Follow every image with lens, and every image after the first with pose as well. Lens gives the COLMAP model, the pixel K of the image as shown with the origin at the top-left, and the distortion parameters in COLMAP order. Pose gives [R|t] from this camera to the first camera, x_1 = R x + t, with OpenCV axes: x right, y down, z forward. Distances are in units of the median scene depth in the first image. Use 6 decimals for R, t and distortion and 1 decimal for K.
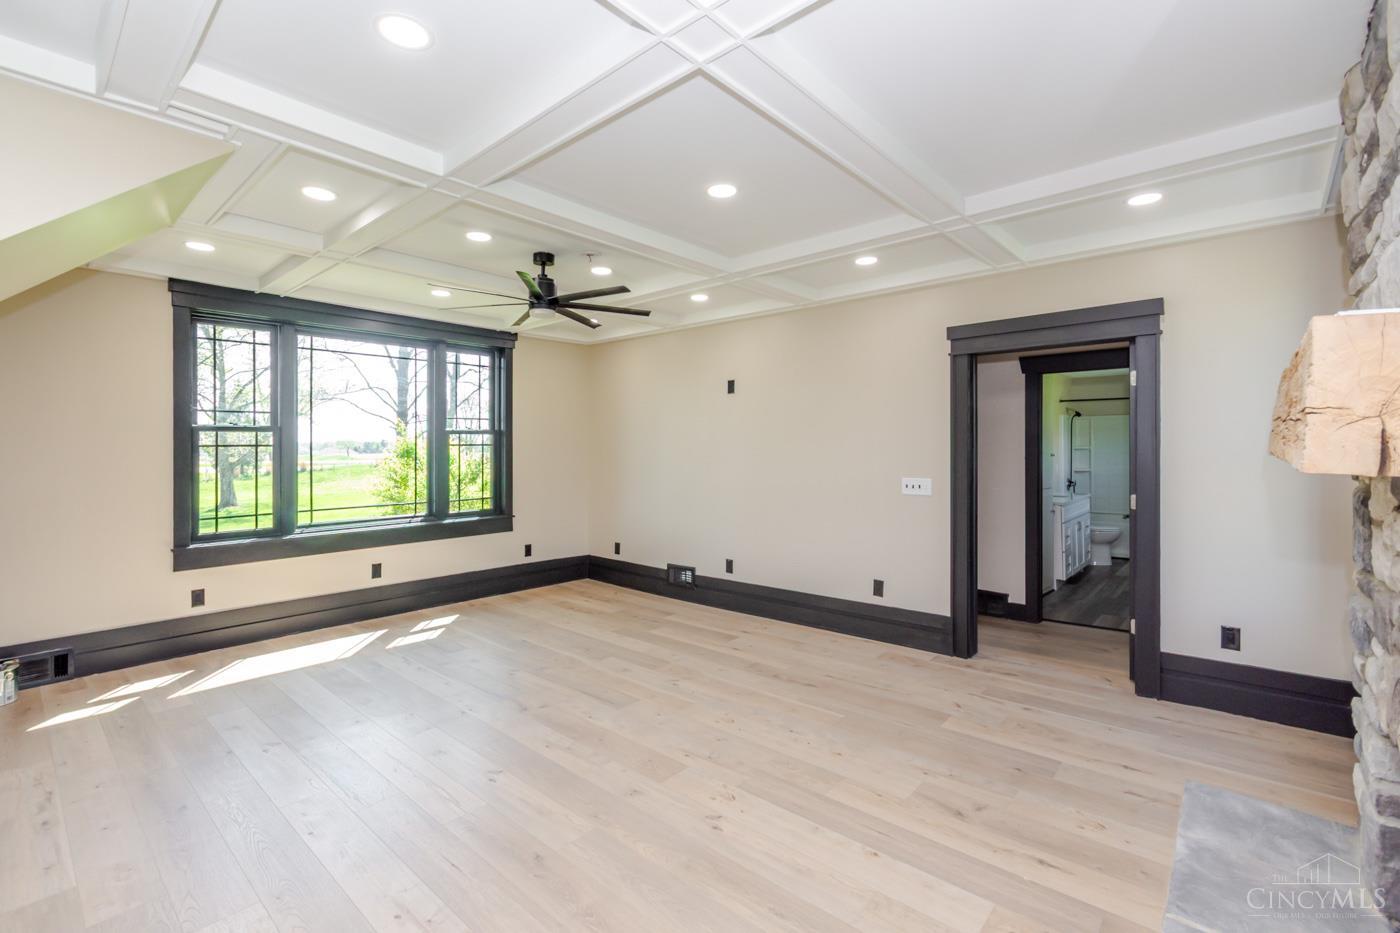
lens RADIAL K [[627.9, 0, 682.7], [0, 627.9, 458.8], [0, 0, 1]] dist [0.000866, -0.000467]
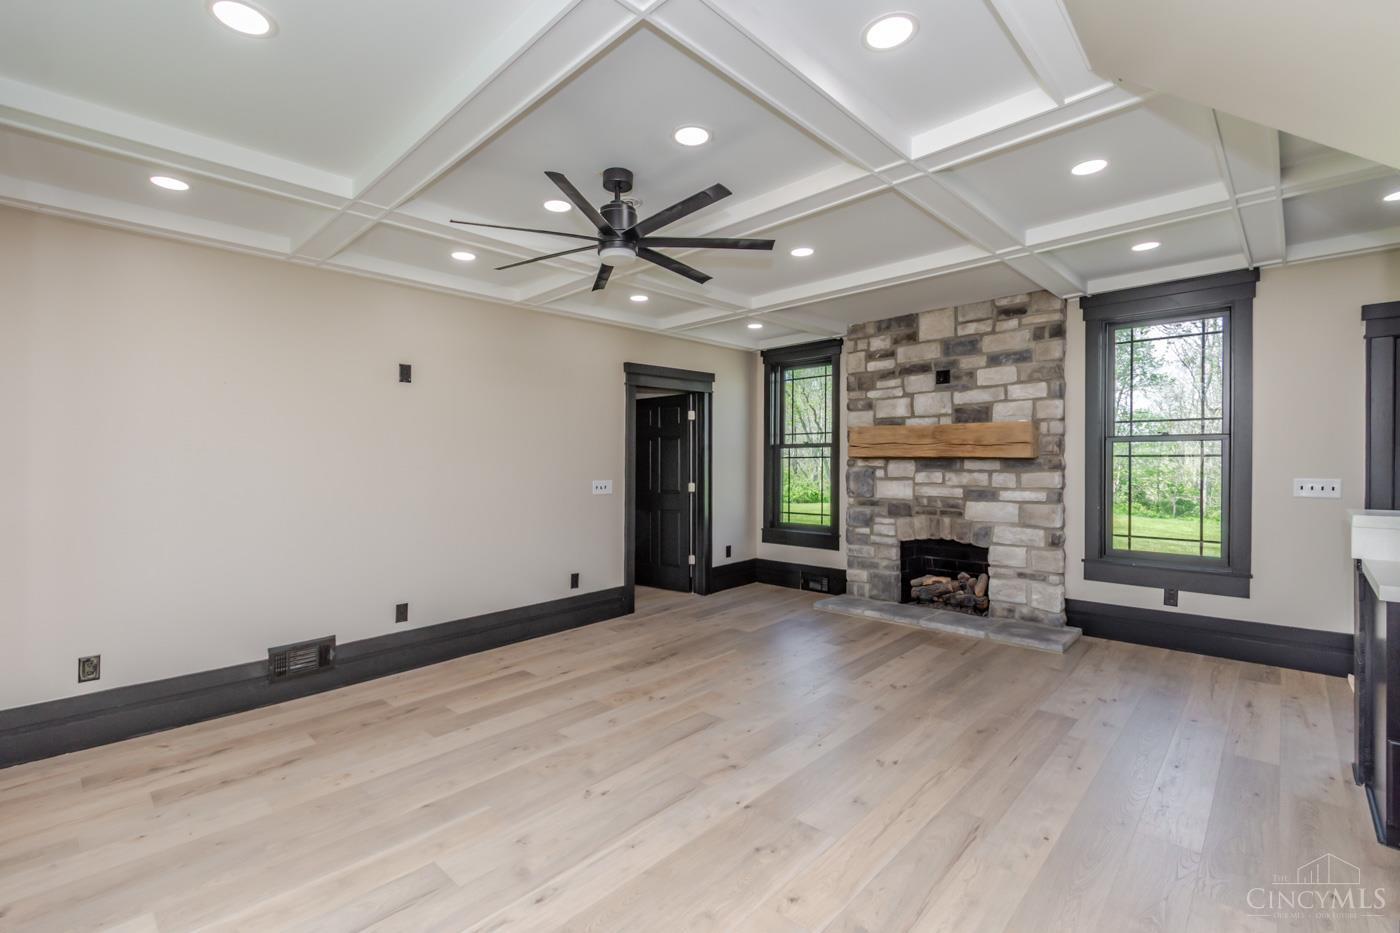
lens RADIAL K [[610.9, 0, 700.0], [0, 610.9, 466.5], [0, 0, 1]] dist [0.010455, -0.000106]
pose [[0.020292, -0.006167, 0.999775, -0.956451], [0.021218, 0.999758, 0.005736, 0.000805], [-0.999569, 0.021097, 0.020418, 0.926568]]
